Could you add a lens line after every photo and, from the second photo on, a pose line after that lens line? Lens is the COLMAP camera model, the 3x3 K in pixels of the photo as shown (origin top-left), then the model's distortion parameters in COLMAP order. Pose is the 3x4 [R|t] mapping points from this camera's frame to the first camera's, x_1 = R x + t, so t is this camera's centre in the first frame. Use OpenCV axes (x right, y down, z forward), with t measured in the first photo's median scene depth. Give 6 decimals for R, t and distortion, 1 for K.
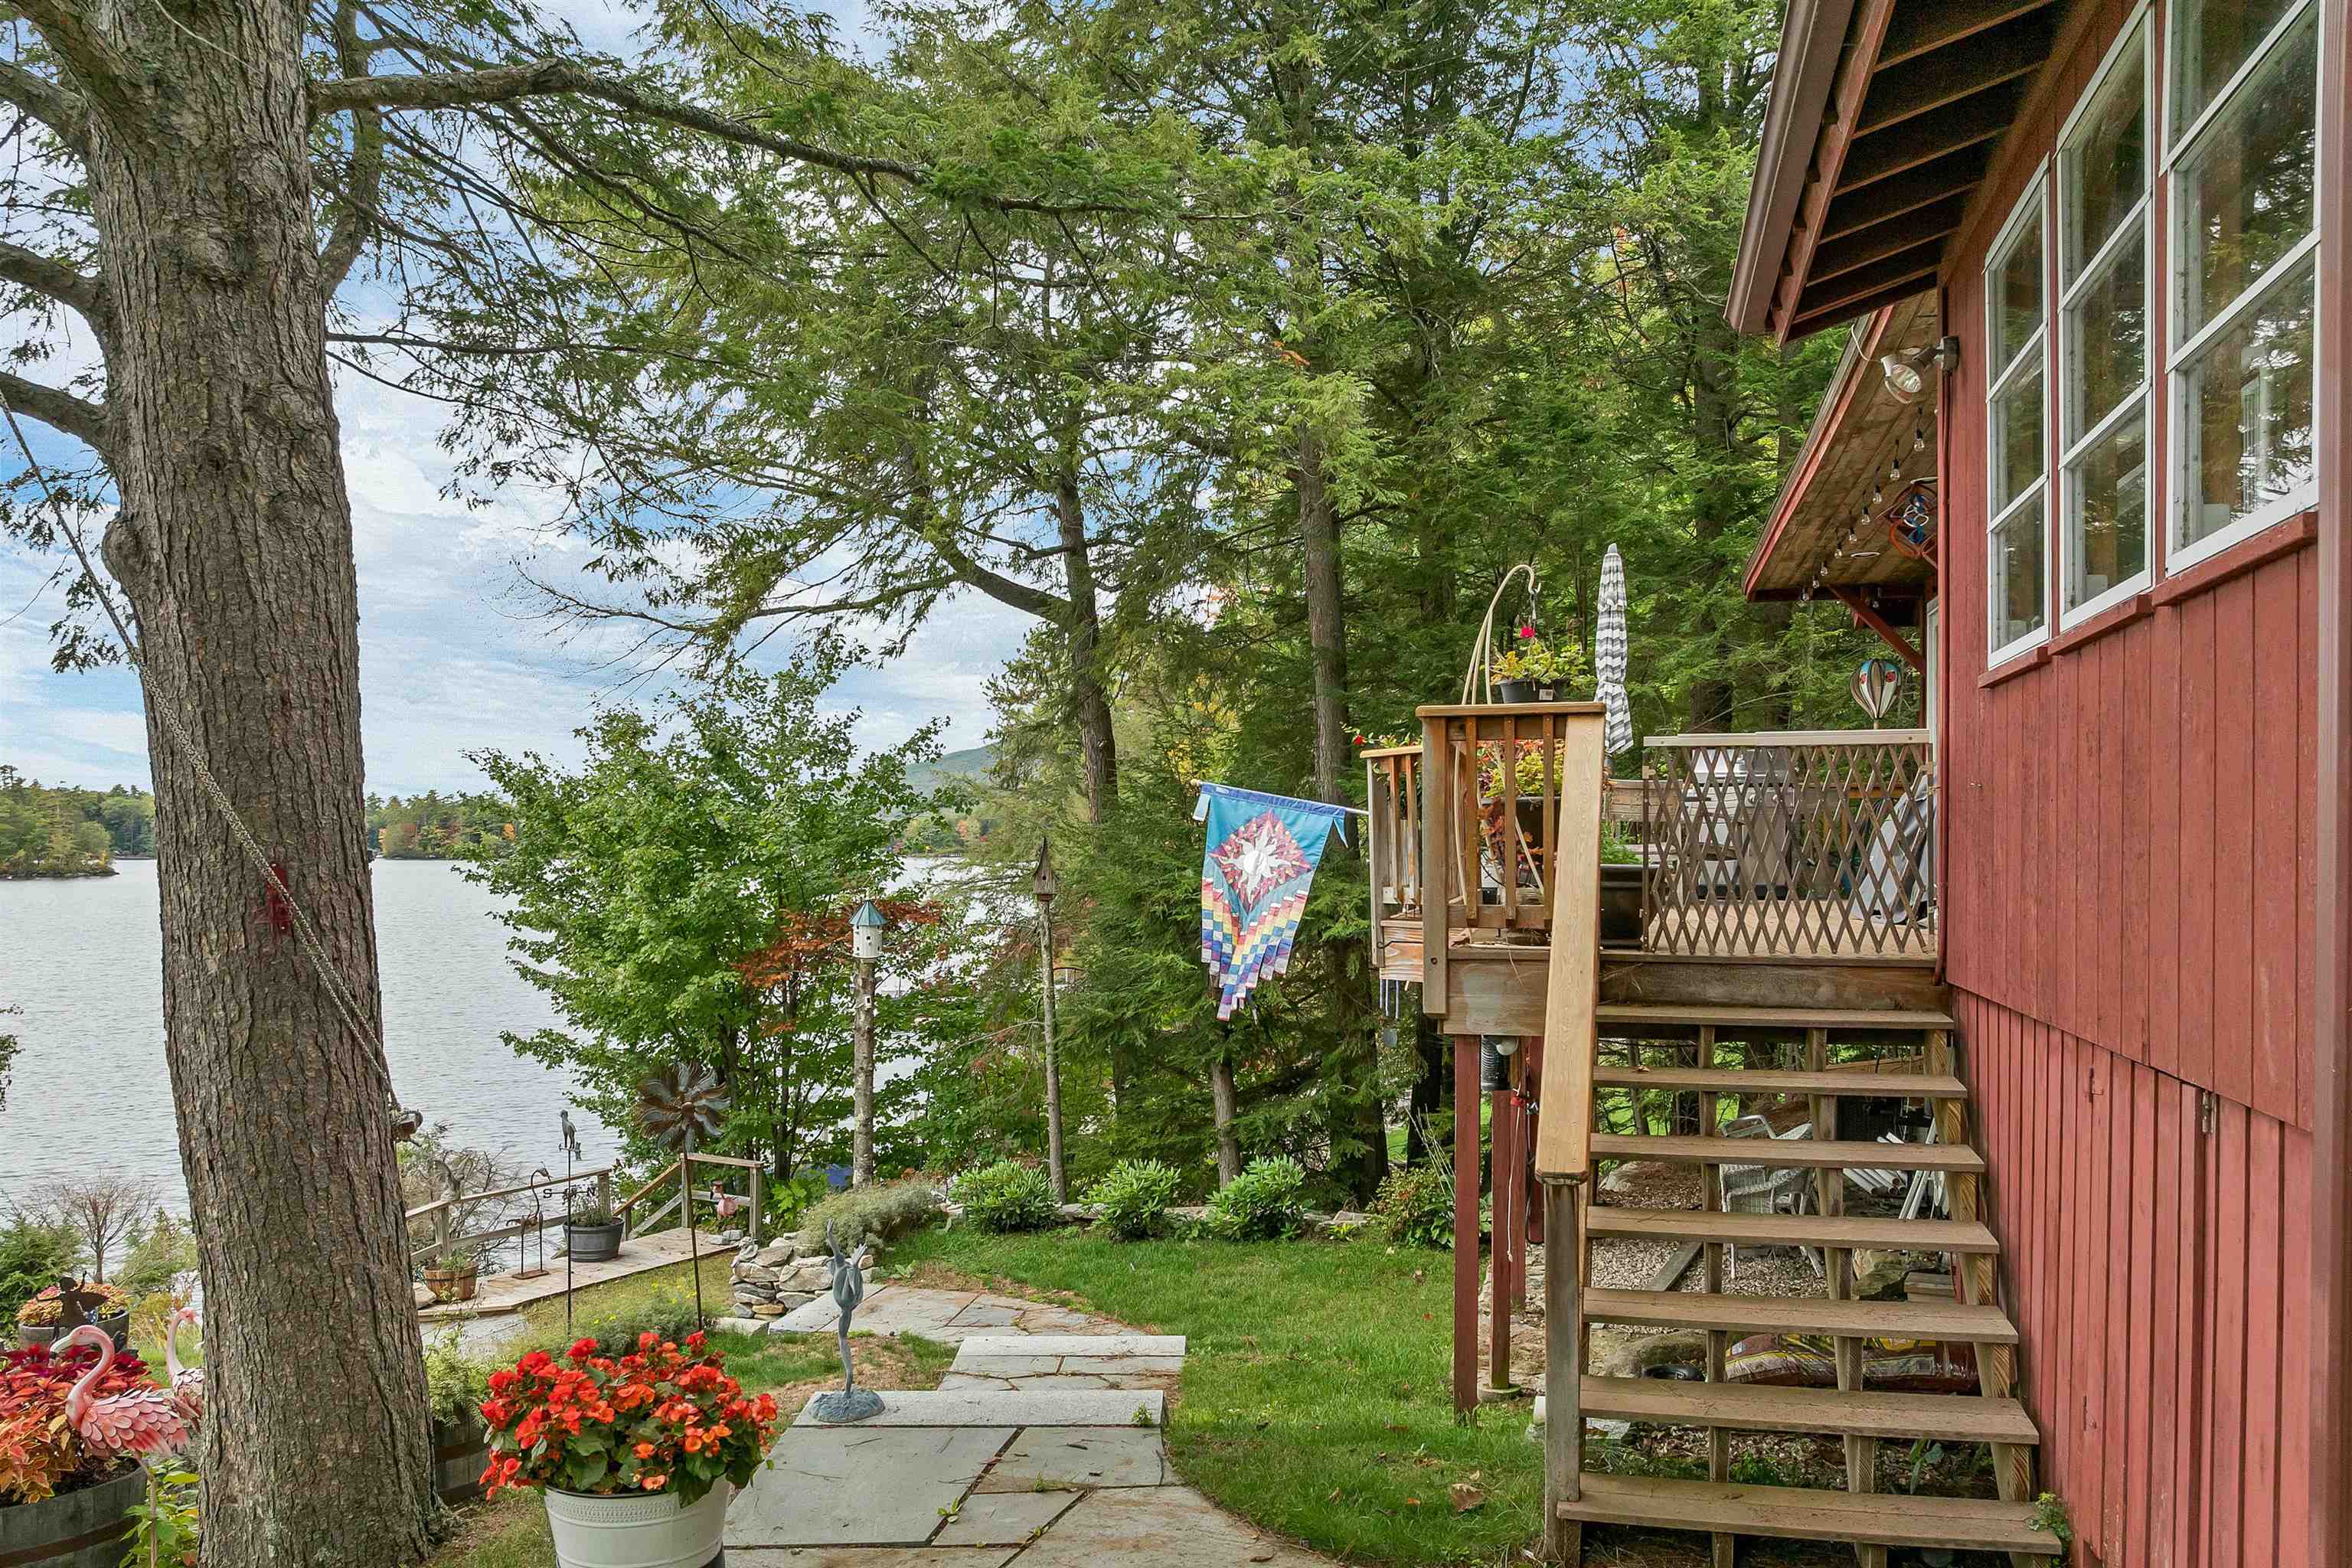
lens RADIAL K [[1684.2, 0, 1182.3], [0, 1684.2, 896.9], [0, 0, 1]] dist [-0.040922, 0.015112]
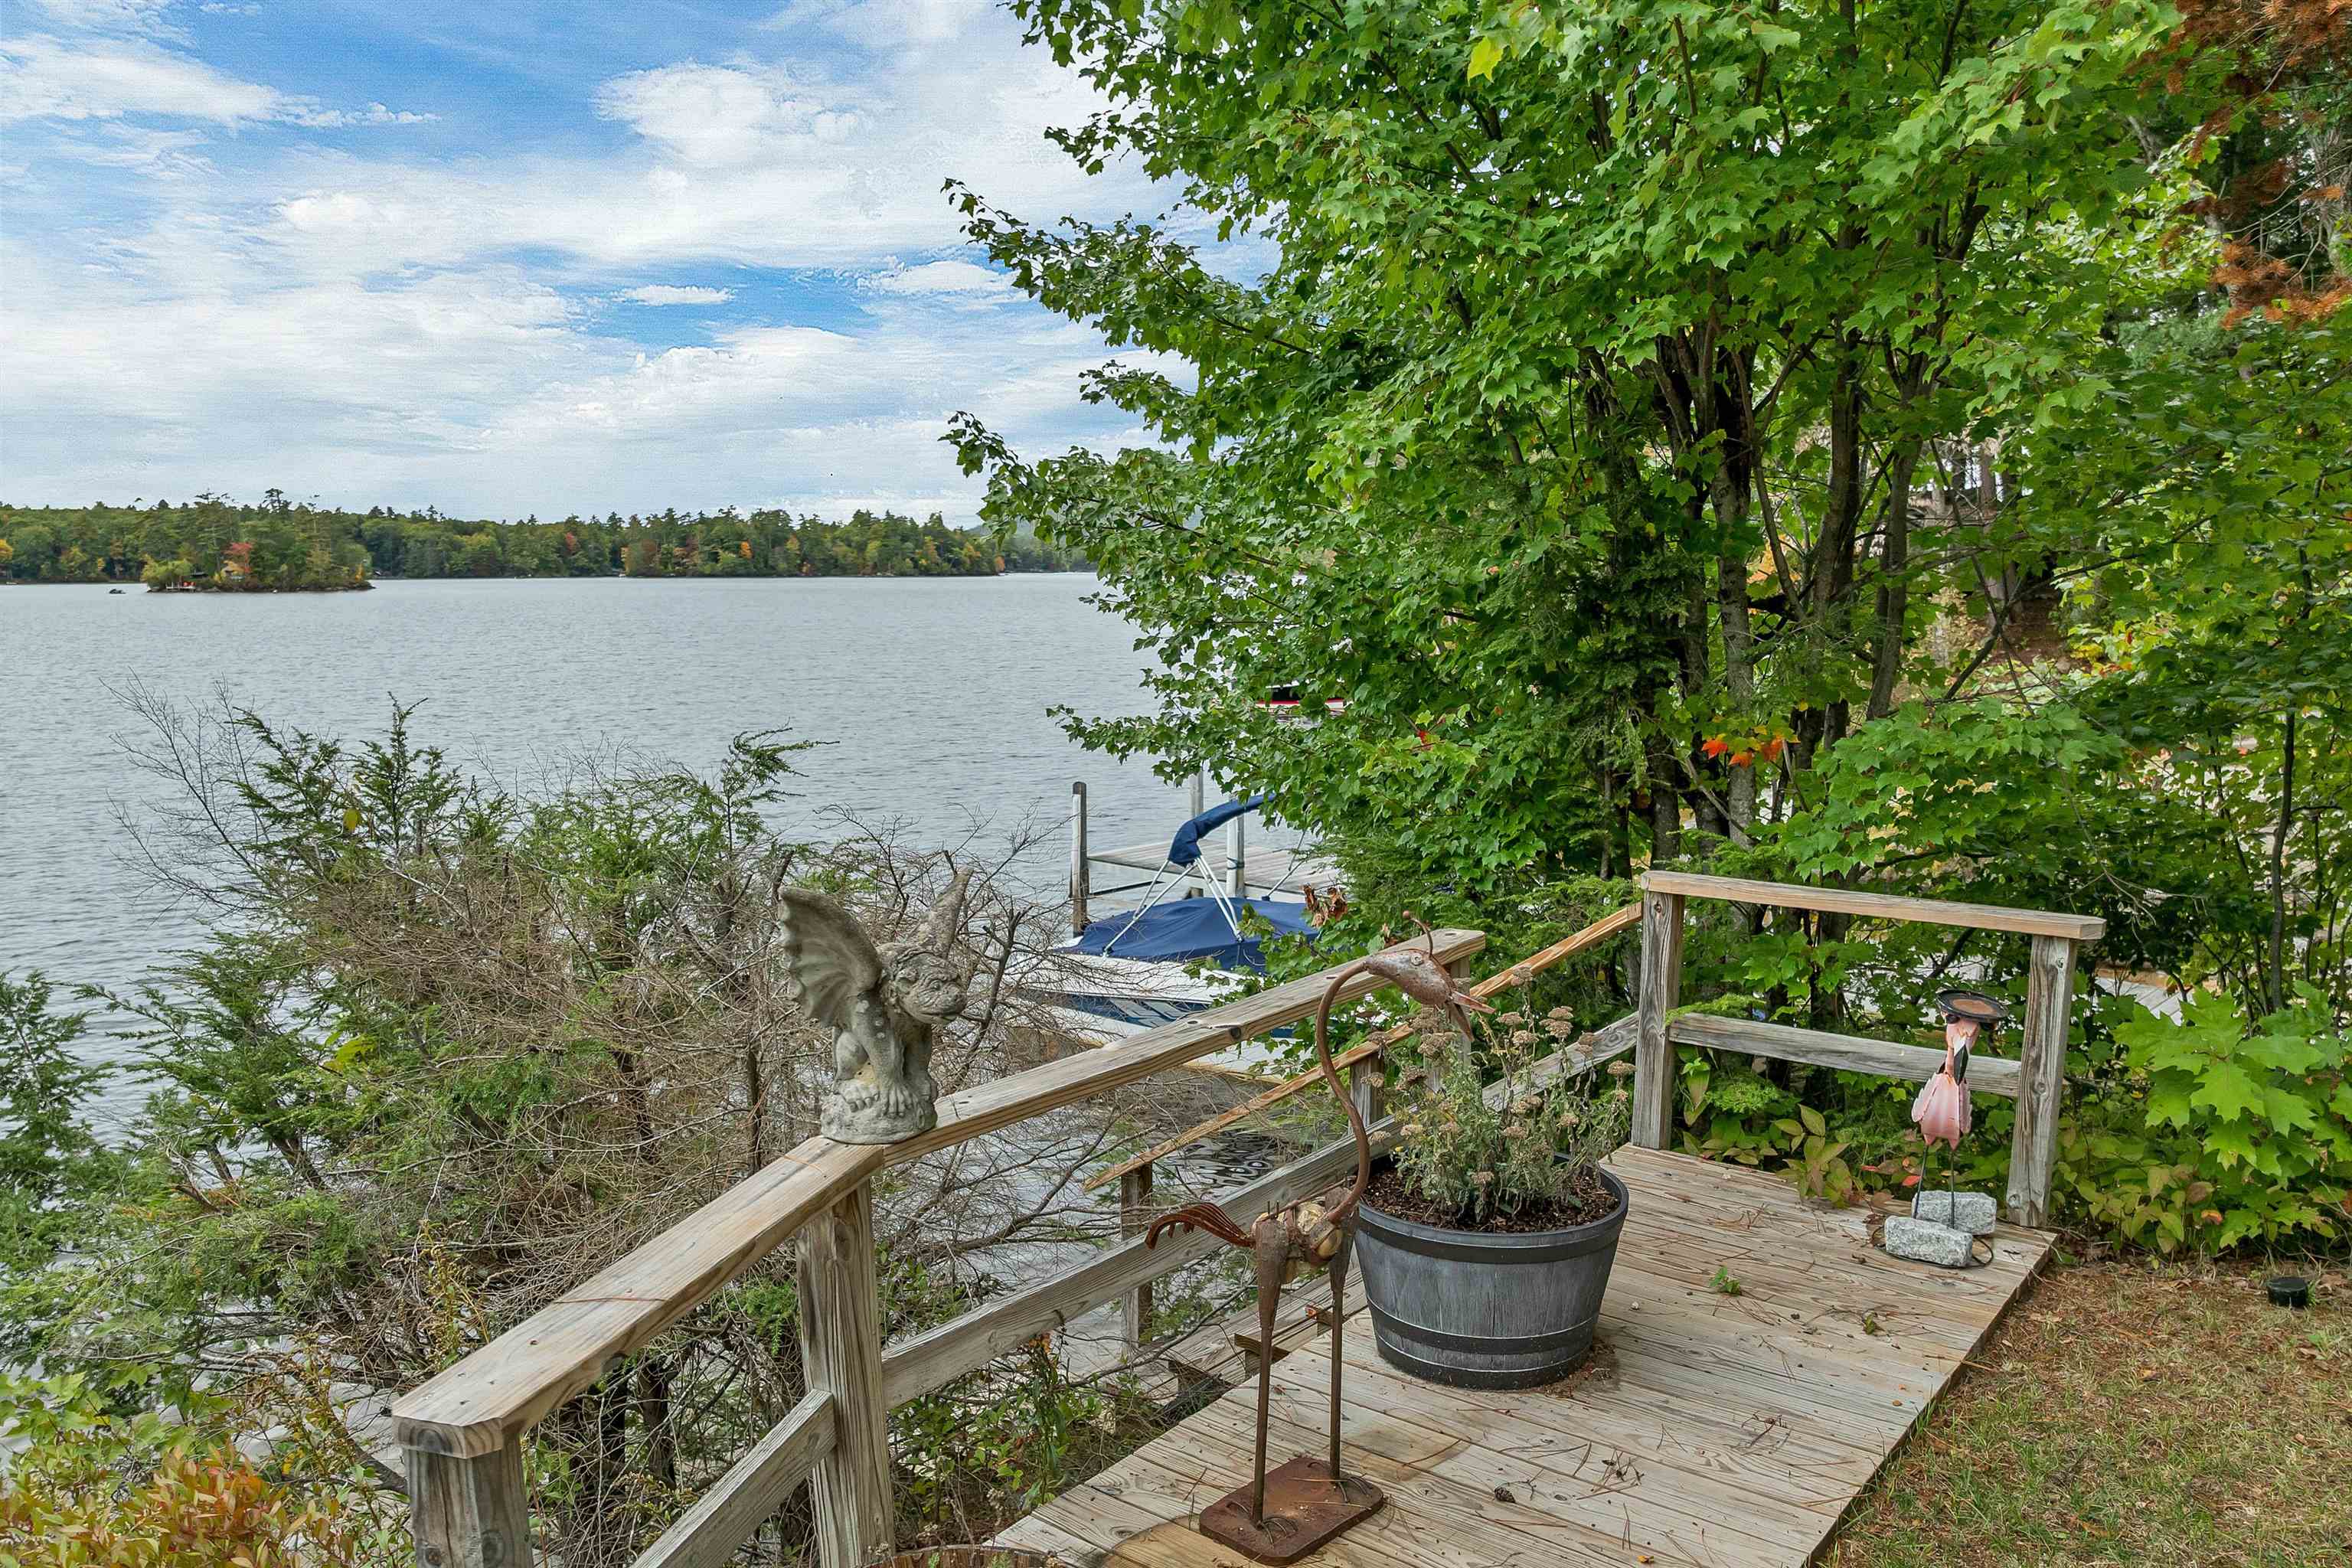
lens RADIAL K [[1683.1, 0, 1183.6], [0, 1683.1, 878.3], [0, 0, 1]] dist [-0.014351, -0.046310]
pose [[0.991447, 0.016844, -0.129419, -0.363151], [0.003165, 0.988242, 0.152862, 0.123025], [0.130472, -0.151965, 0.979737, 0.791967]]
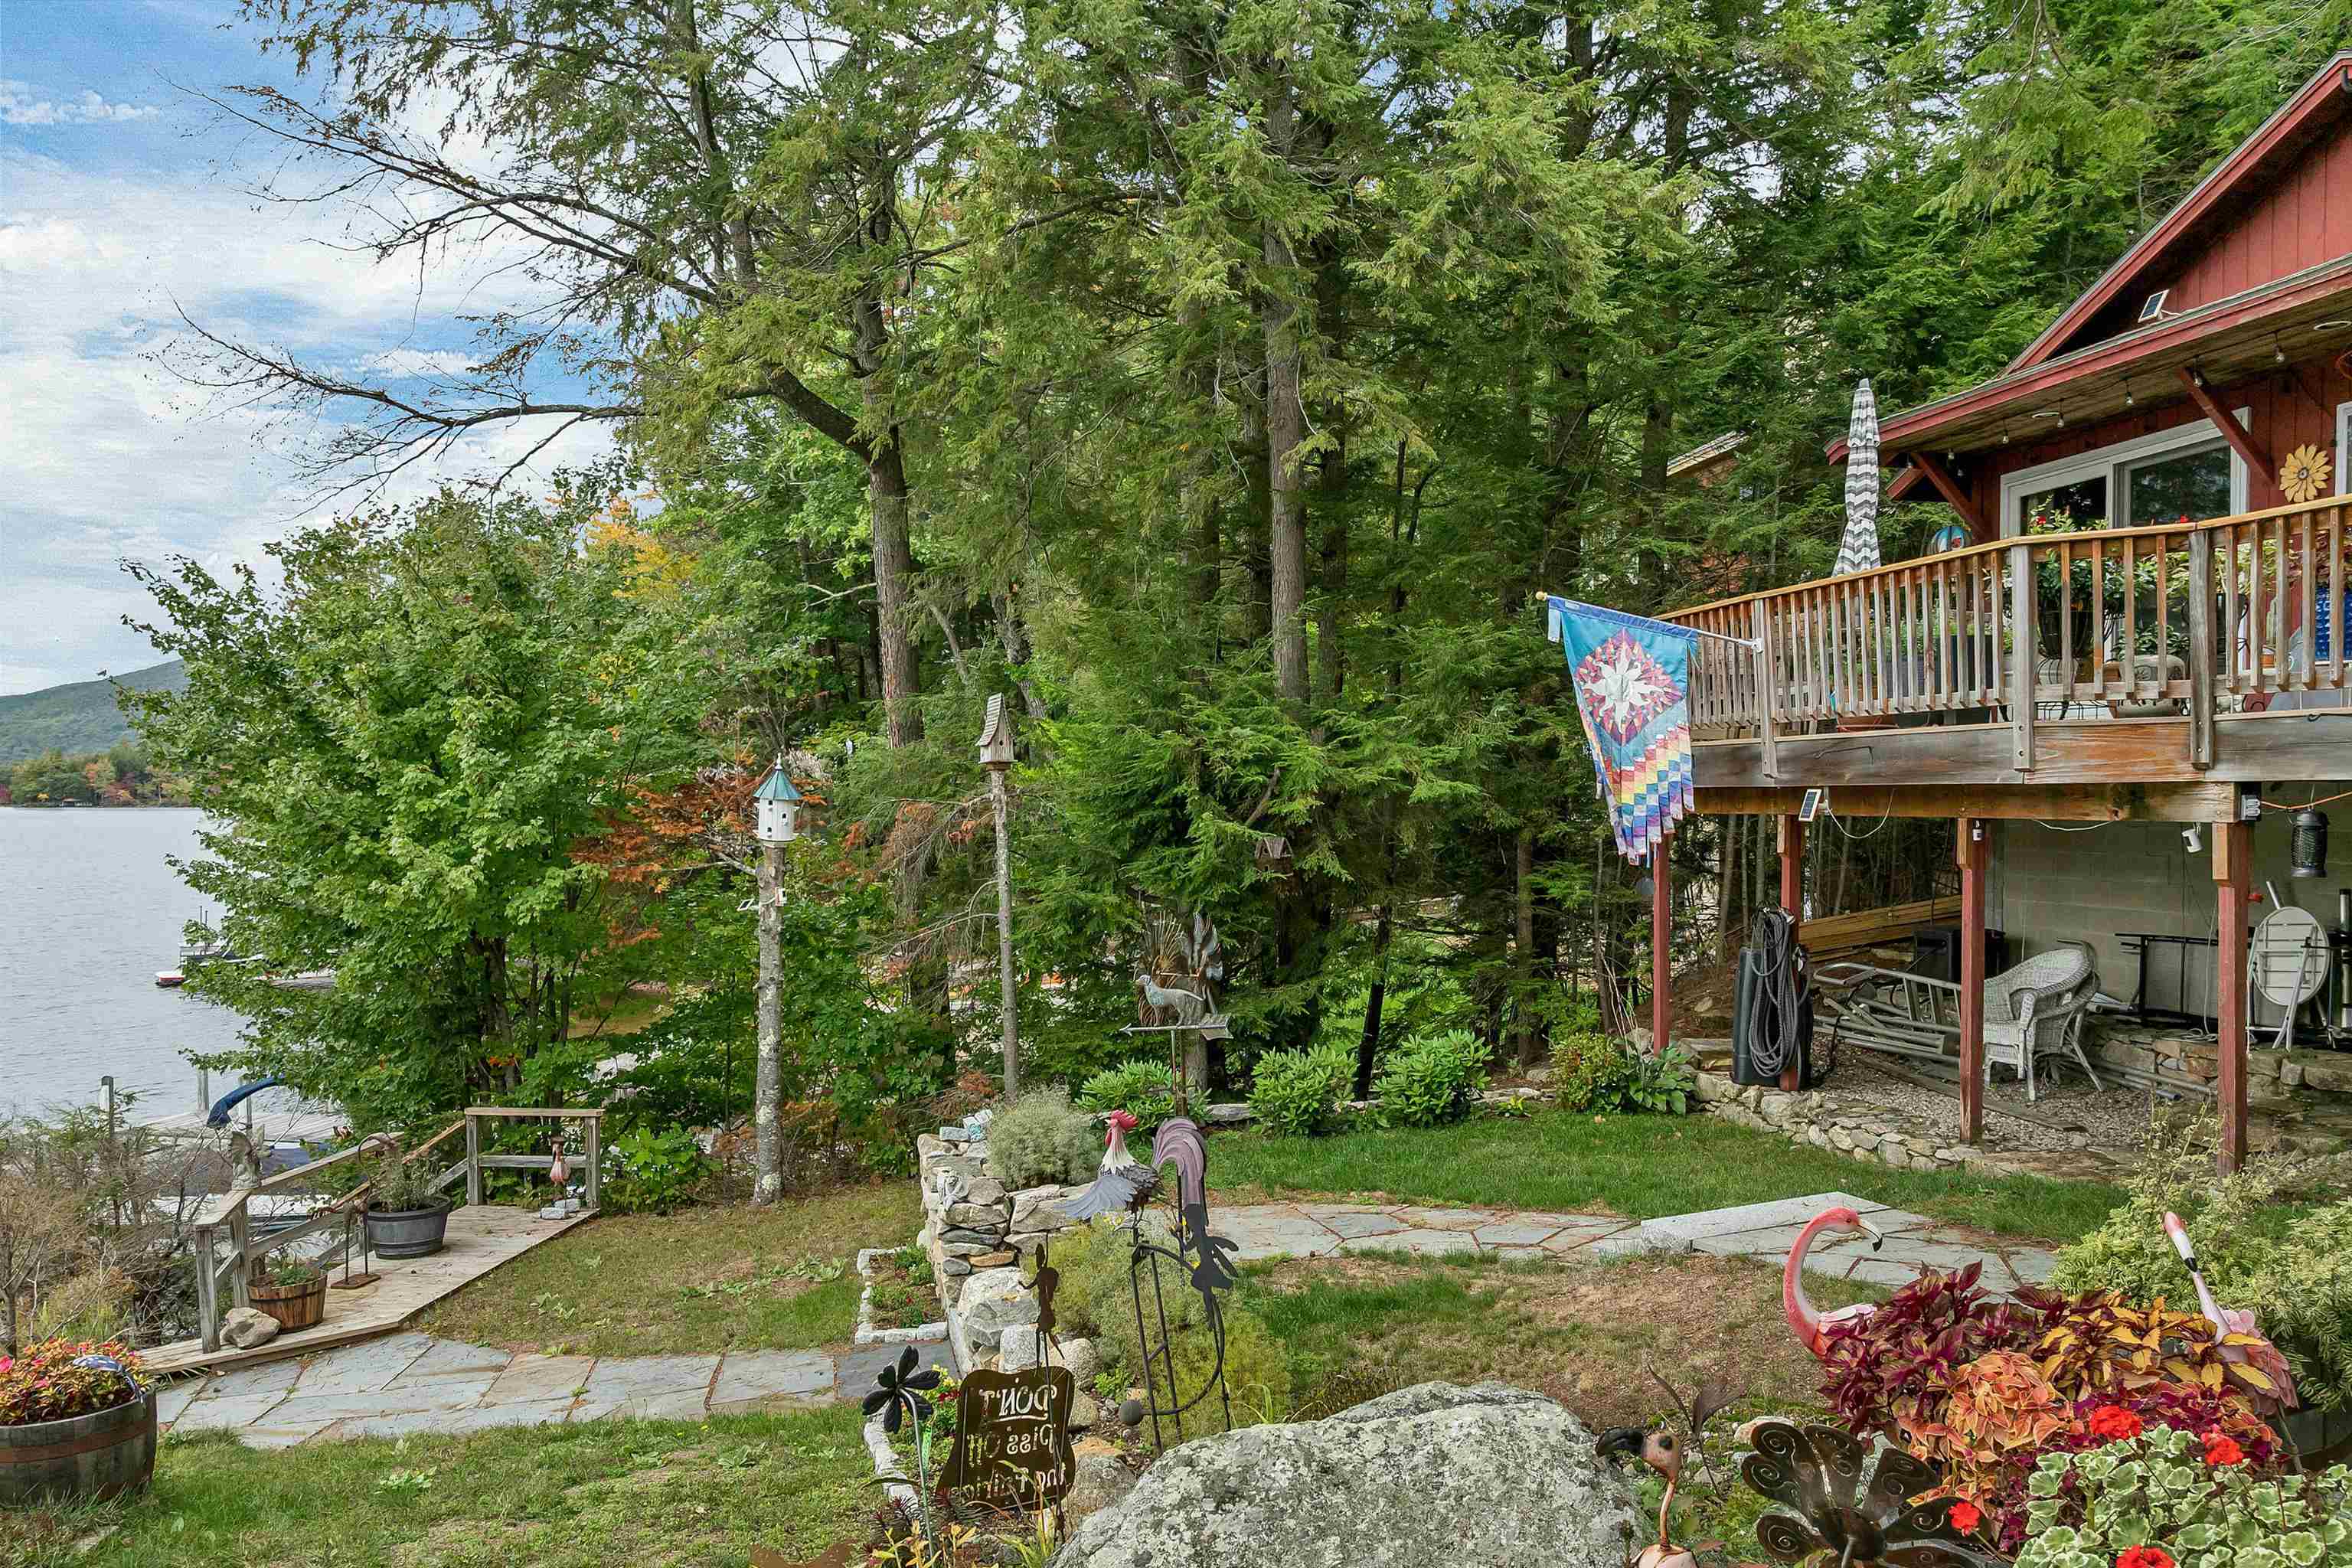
lens RADIAL K [[1683.1, 0, 1183.6], [0, 1683.1, 878.3], [0, 0, 1]] dist [-0.014351, -0.046310]
pose [[0.898679, -0.023828, 0.437959, -0.363442], [0.013539, 0.999554, 0.026601, 0.035380], [-0.438398, -0.017976, 0.898601, 0.187838]]
